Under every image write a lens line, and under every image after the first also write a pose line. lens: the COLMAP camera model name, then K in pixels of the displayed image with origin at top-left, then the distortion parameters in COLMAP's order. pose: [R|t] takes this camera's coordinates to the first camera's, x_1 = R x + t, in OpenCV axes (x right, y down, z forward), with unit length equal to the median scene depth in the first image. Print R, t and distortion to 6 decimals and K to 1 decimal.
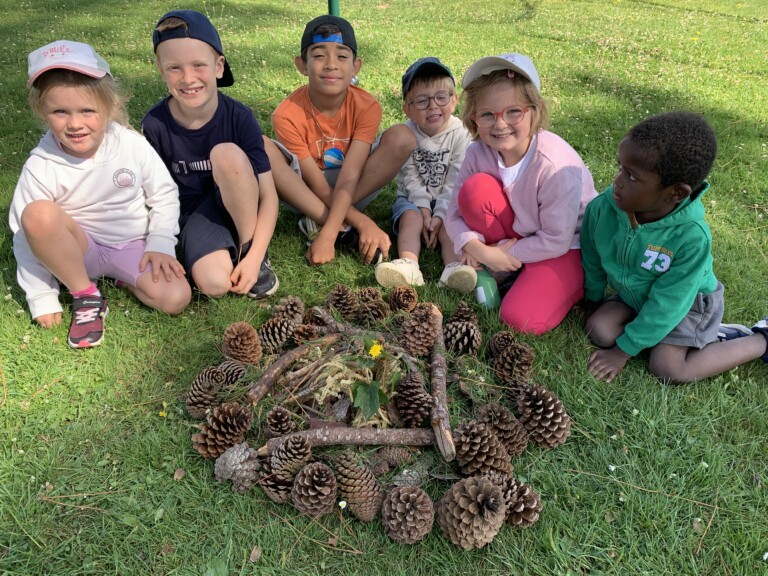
lens RADIAL K [[580.2, 0, 384.4], [0, 580.2, 287.4], [0, 0, 1]] dist [0.013272, -0.015935]
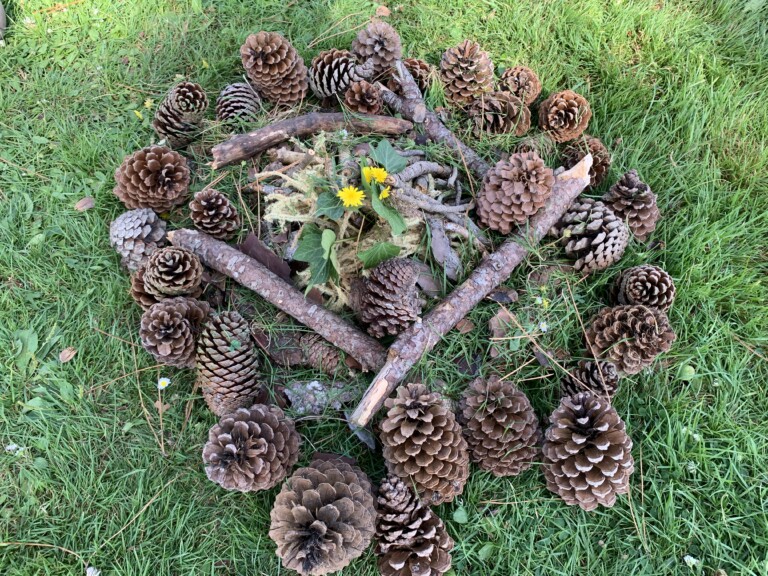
lens RADIAL K [[580.2, 0, 383.3], [0, 580.2, 287.5], [0, 0, 1]] dist [0.013272, -0.015935]
pose [[0.771480, 0.563663, -0.295132, 0.192028], [-0.351796, 0.764402, 0.540304, -0.115973], [0.530149, -0.313008, 0.788016, 0.495791]]
